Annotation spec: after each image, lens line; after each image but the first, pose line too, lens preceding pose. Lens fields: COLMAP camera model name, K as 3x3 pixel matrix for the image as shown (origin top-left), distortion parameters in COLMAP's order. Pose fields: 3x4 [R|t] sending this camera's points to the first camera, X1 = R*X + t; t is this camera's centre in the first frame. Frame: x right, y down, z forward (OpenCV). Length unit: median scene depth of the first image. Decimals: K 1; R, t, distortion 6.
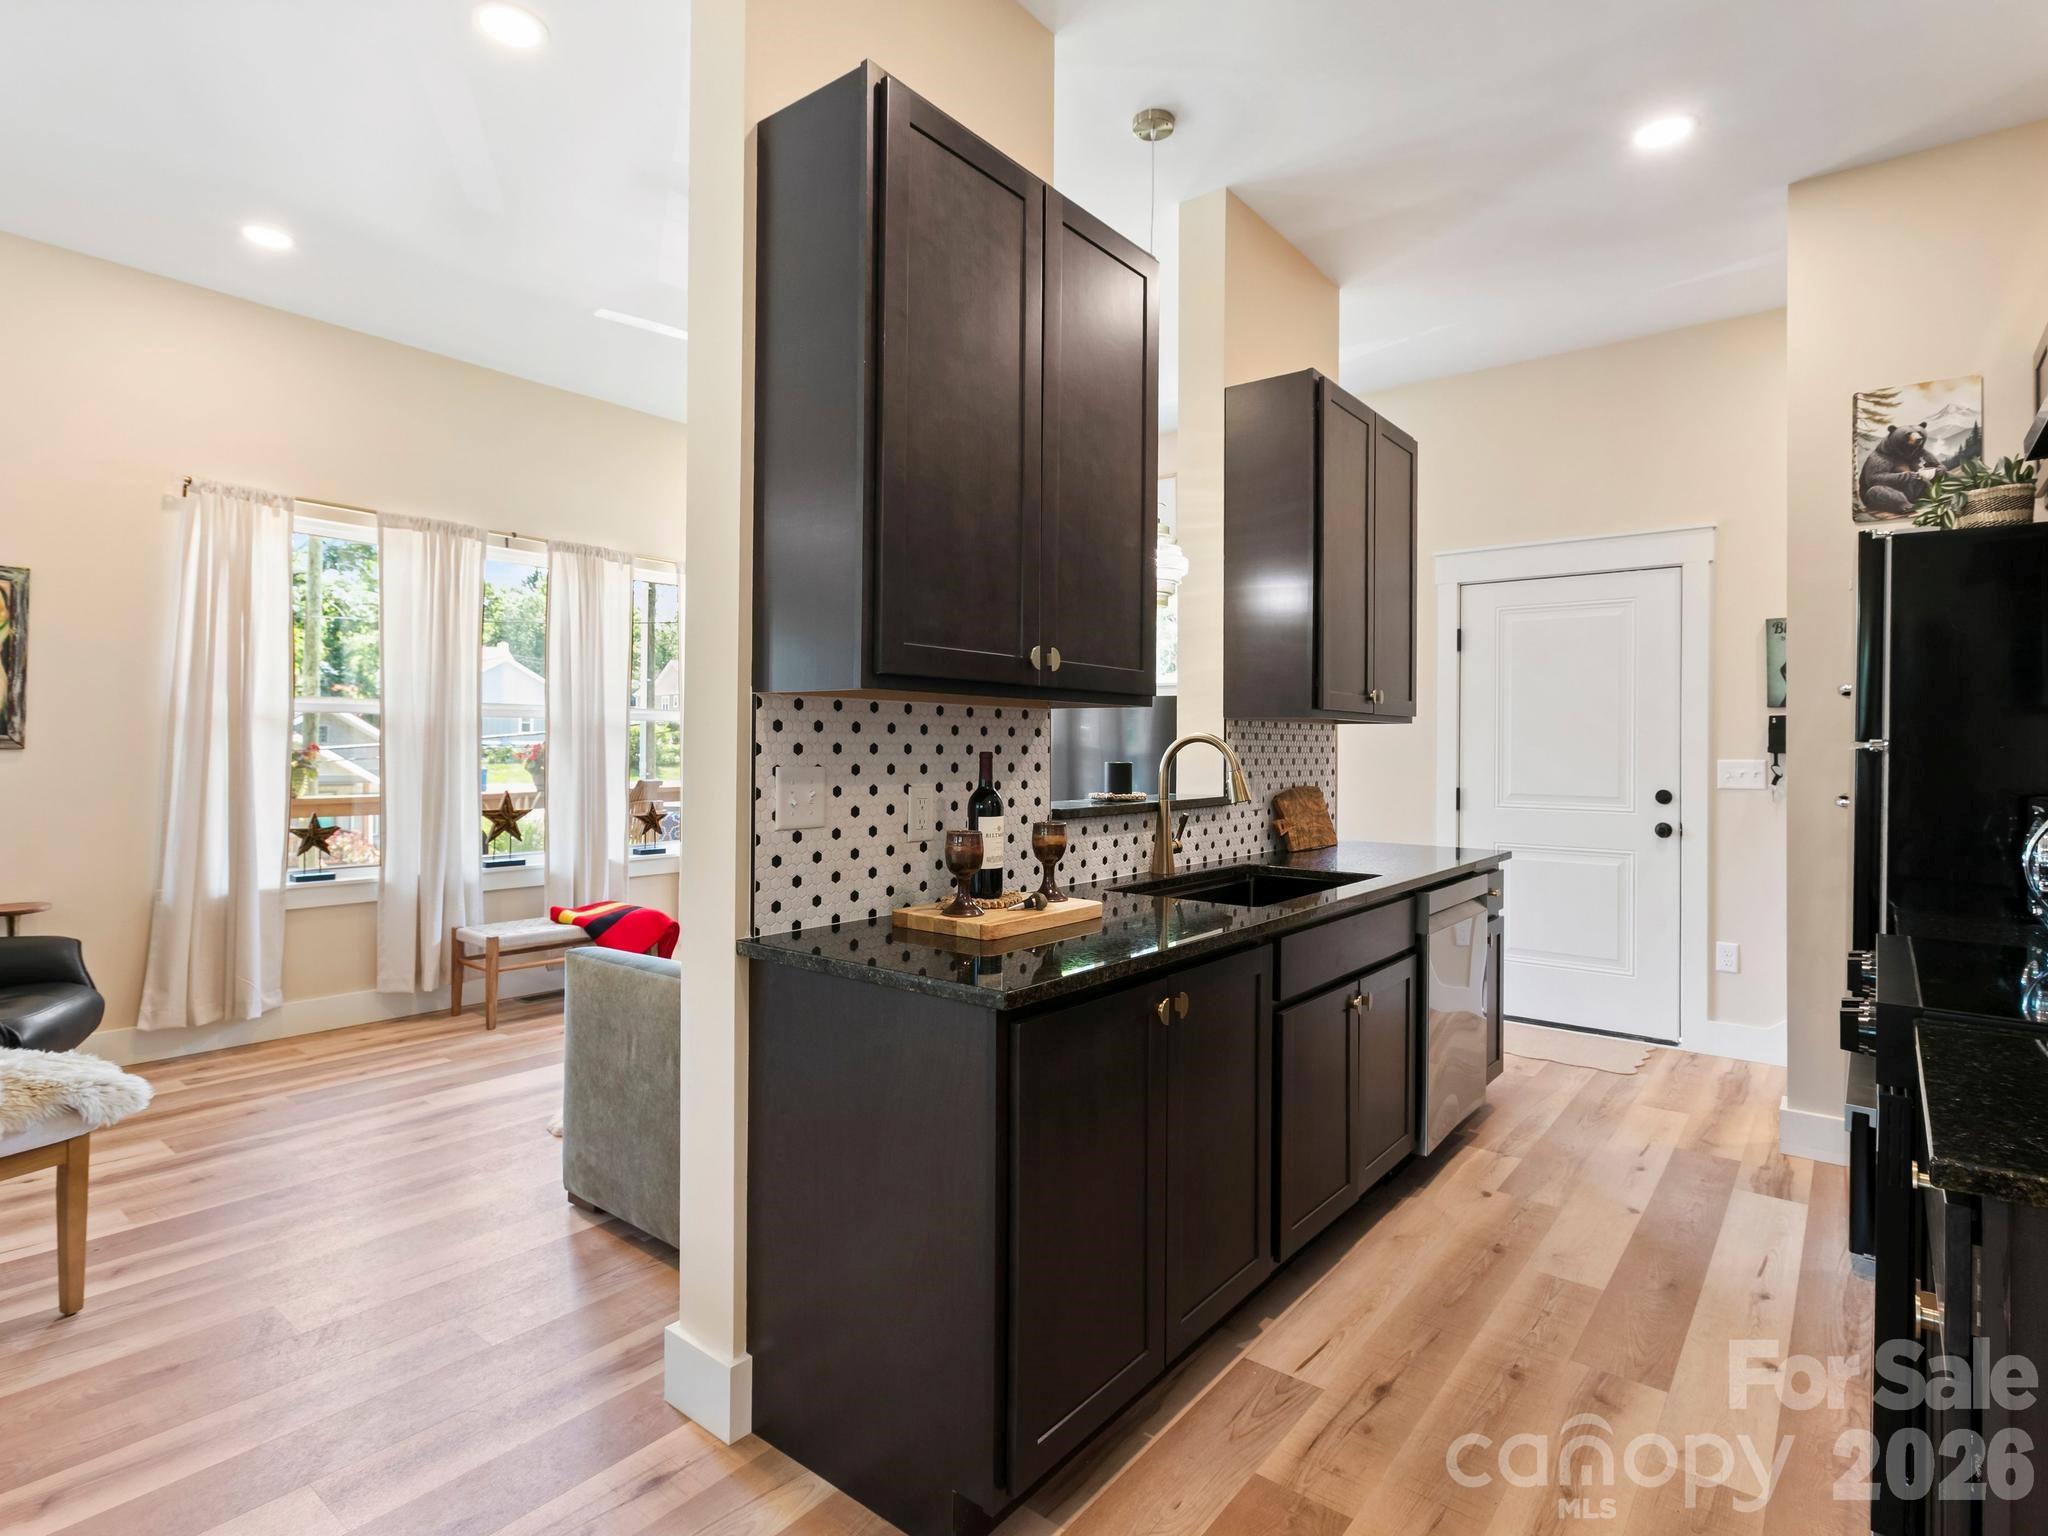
lens RADIAL K [[1068.3, 0, 1057.6], [0, 1068.3, 732.3], [0, 0, 1]] dist [0.017094, -0.011048]
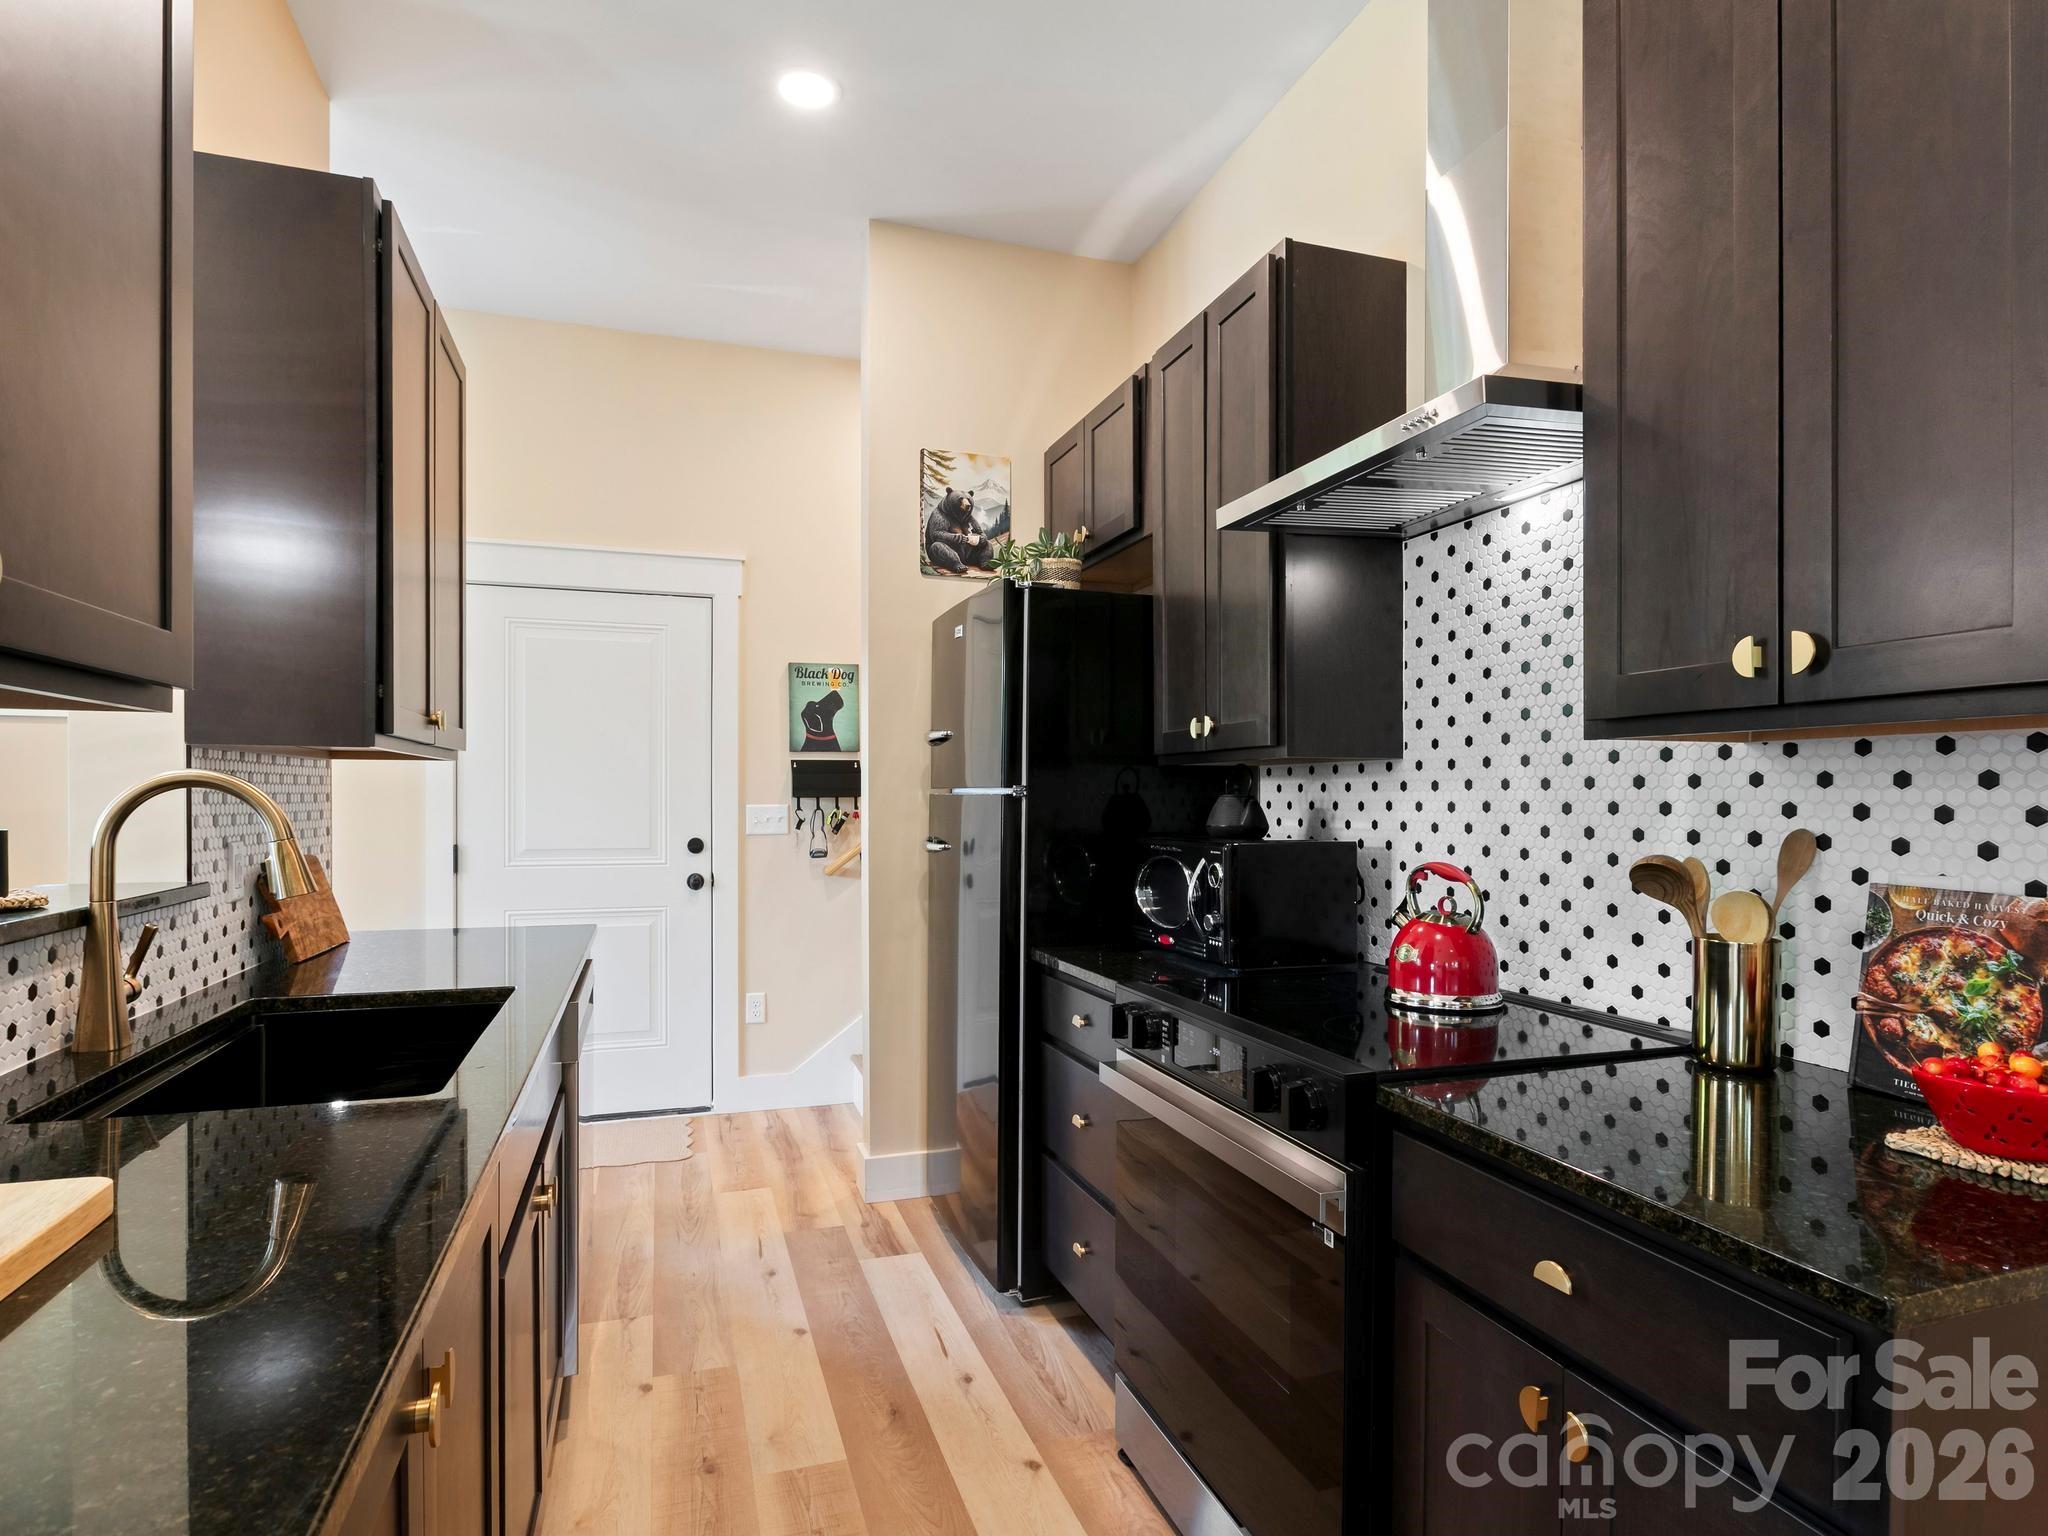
lens RADIAL K [[1095.1, 0, 1022.7], [0, 1095.1, 798.5], [0, 0, 1]] dist [-0.005366, -0.000711]
pose [[0.562670, -0.008783, 0.826635, -0.075101], [-0.009870, 0.999801, 0.017341, 0.000833], [-0.826623, -0.017916, 0.562471, 0.327633]]
